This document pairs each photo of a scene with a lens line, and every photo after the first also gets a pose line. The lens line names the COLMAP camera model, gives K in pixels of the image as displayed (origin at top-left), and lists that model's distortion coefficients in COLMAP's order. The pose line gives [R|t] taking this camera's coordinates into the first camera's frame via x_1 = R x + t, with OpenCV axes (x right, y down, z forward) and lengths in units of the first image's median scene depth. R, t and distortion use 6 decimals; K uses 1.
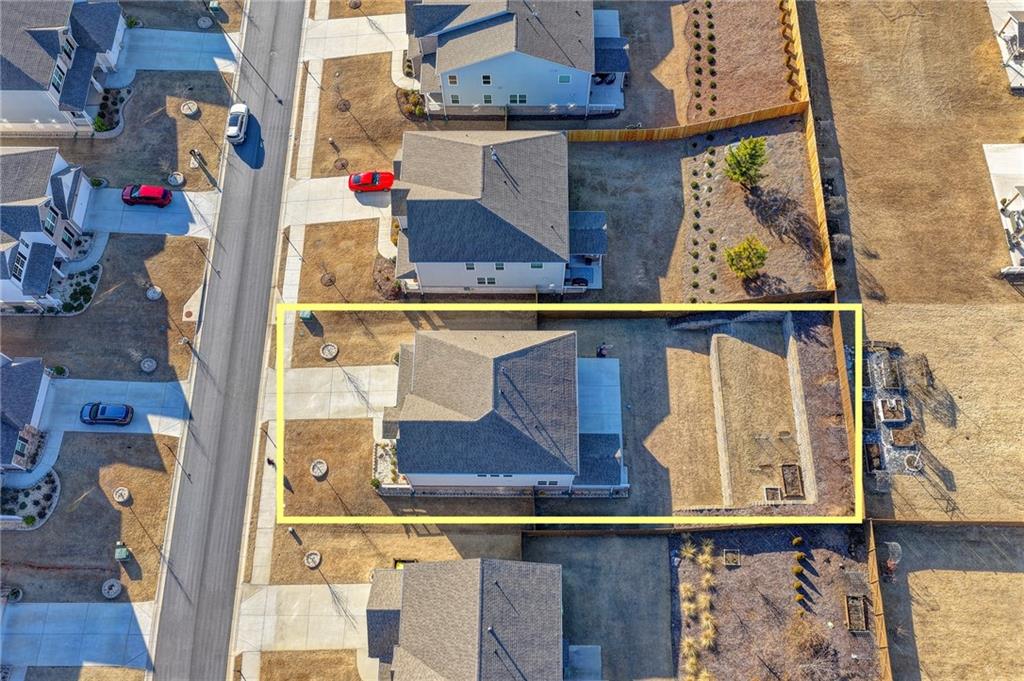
lens RADIAL K [[851.0, 0, 515.2], [0, 851.0, 345.8], [0, 0, 1]] dist [-0.014857, 0.041644]
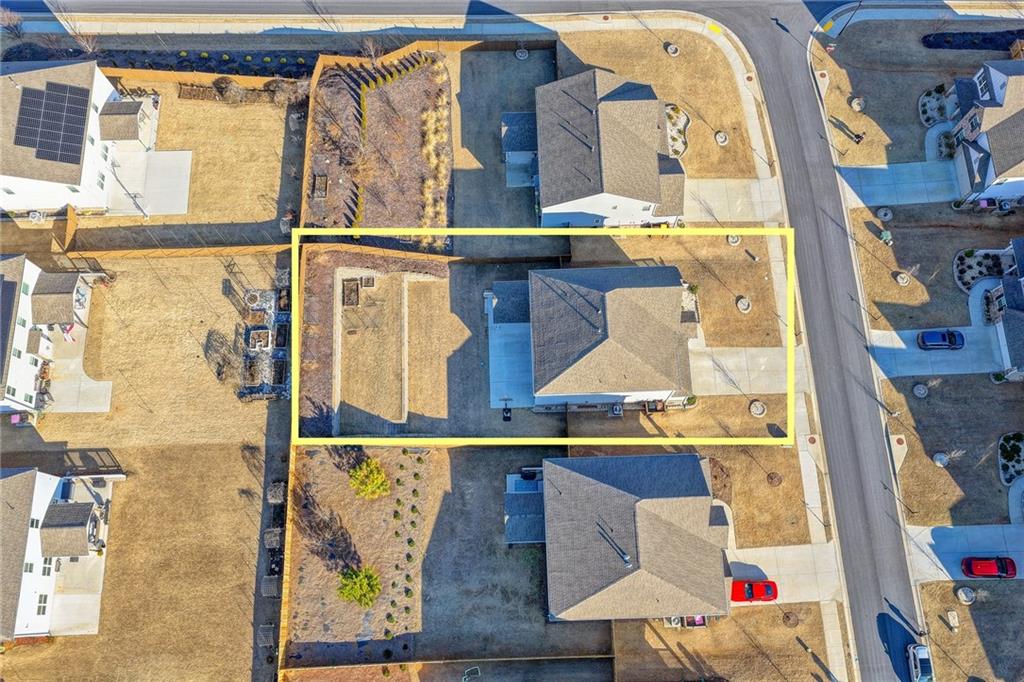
lens RADIAL K [[851.0, 0, 514.9], [0, 851.0, 343.6], [0, 0, 1]] dist [-0.014857, 0.041644]
pose [[-0.999000, 0.044633, 0.002542, 0.086021], [-0.032703, -0.768387, 0.639149, -0.632320], [0.030480, 0.638427, 0.769079, 0.110688]]
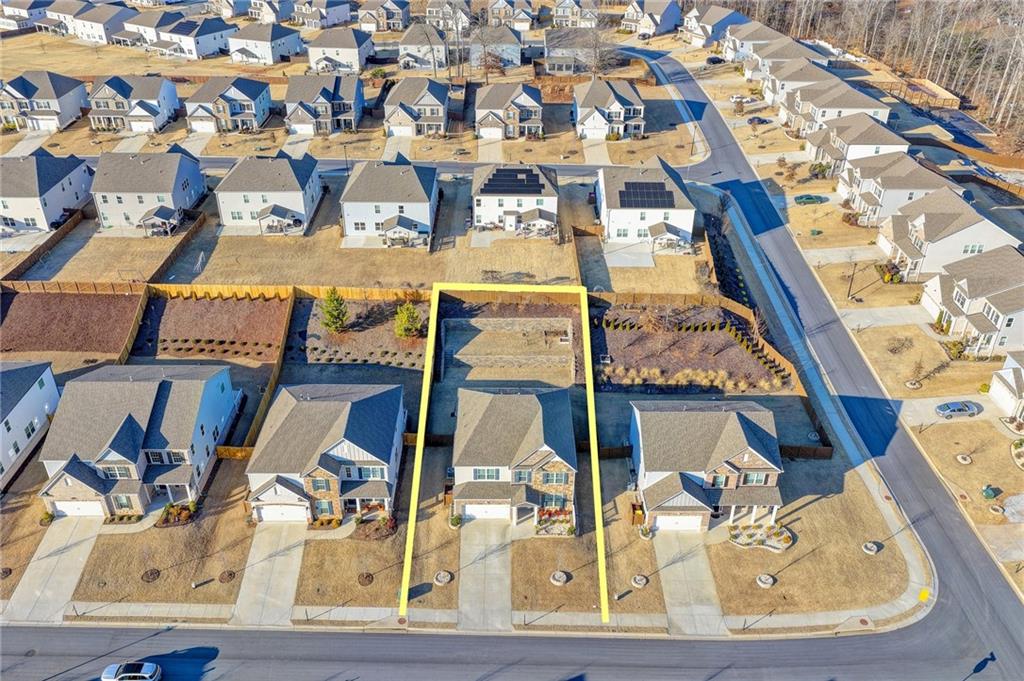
lens RADIAL K [[851.0, 0, 517.9], [0, 851.0, 344.9], [0, 0, 1]] dist [-0.014857, 0.041644]
pose [[-0.023203, -0.517011, 0.855664, -0.987361], [0.918158, 0.327606, 0.222844, -0.239461], [-0.395533, 0.790806, 0.467097, 0.272495]]
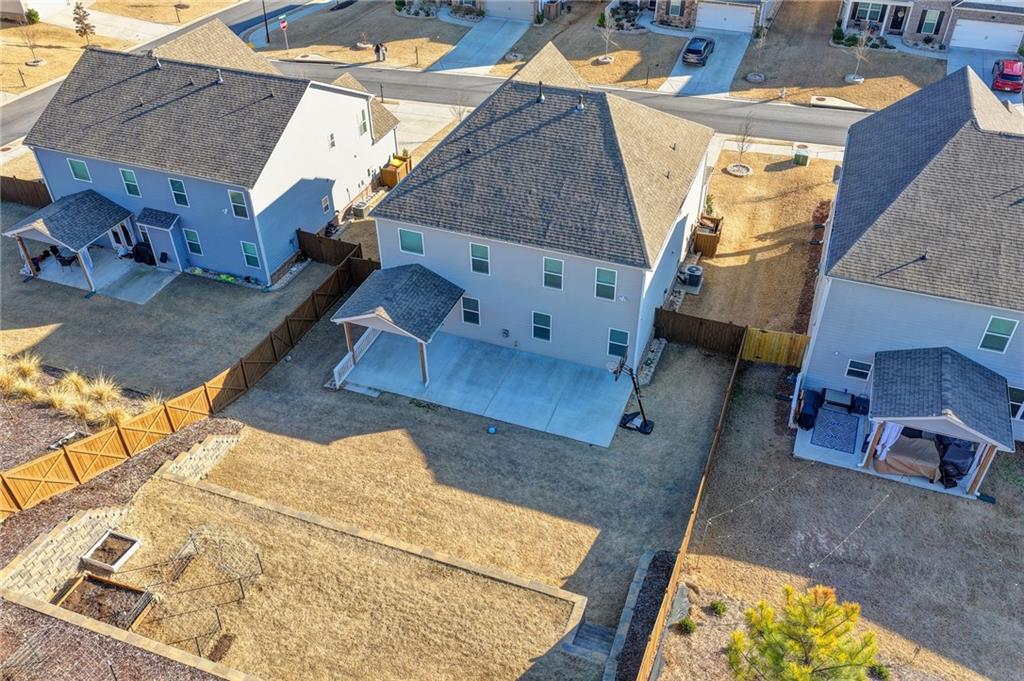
lens RADIAL K [[851.0, 0, 514.9], [0, 851.0, 344.4], [0, 0, 1]] dist [-0.014857, 0.041644]
pose [[-0.346791, 0.592155, -0.727385, 0.428003], [-0.861102, 0.106414, 0.497172, -0.166820], [0.371806, 0.798767, 0.473002, 0.751946]]
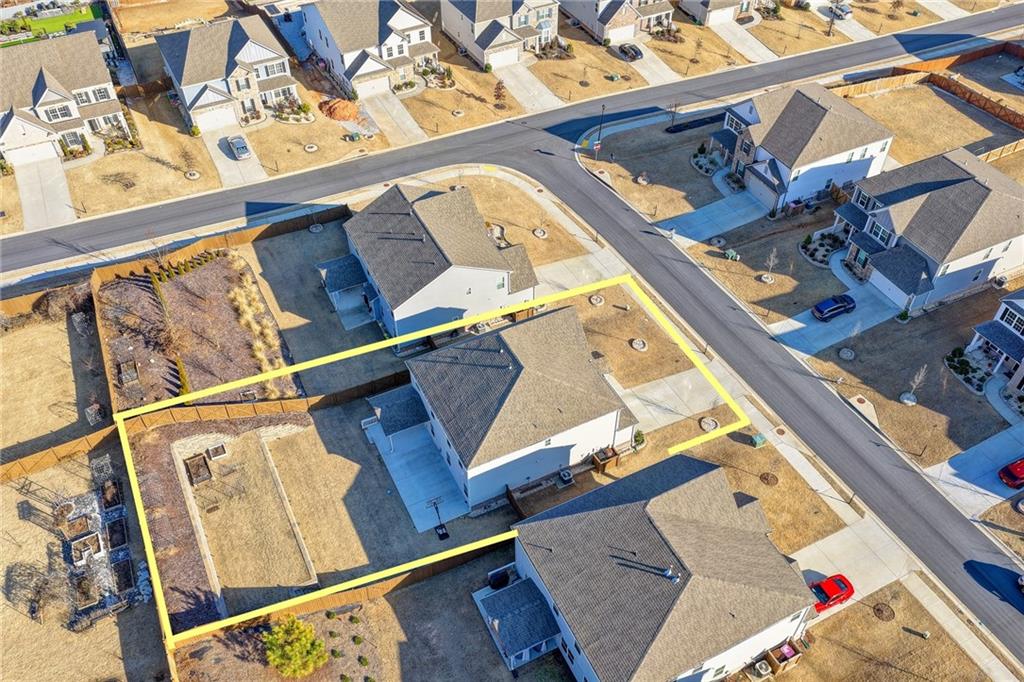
lens RADIAL K [[851.0, 0, 514.1], [0, 851.0, 341.6], [0, 0, 1]] dist [-0.014857, 0.041644]
pose [[-0.890662, 0.333668, -0.308848, 0.239631], [-0.413796, -0.313403, 0.854723, -0.700237], [0.188400, 0.889070, 0.417206, 0.505411]]
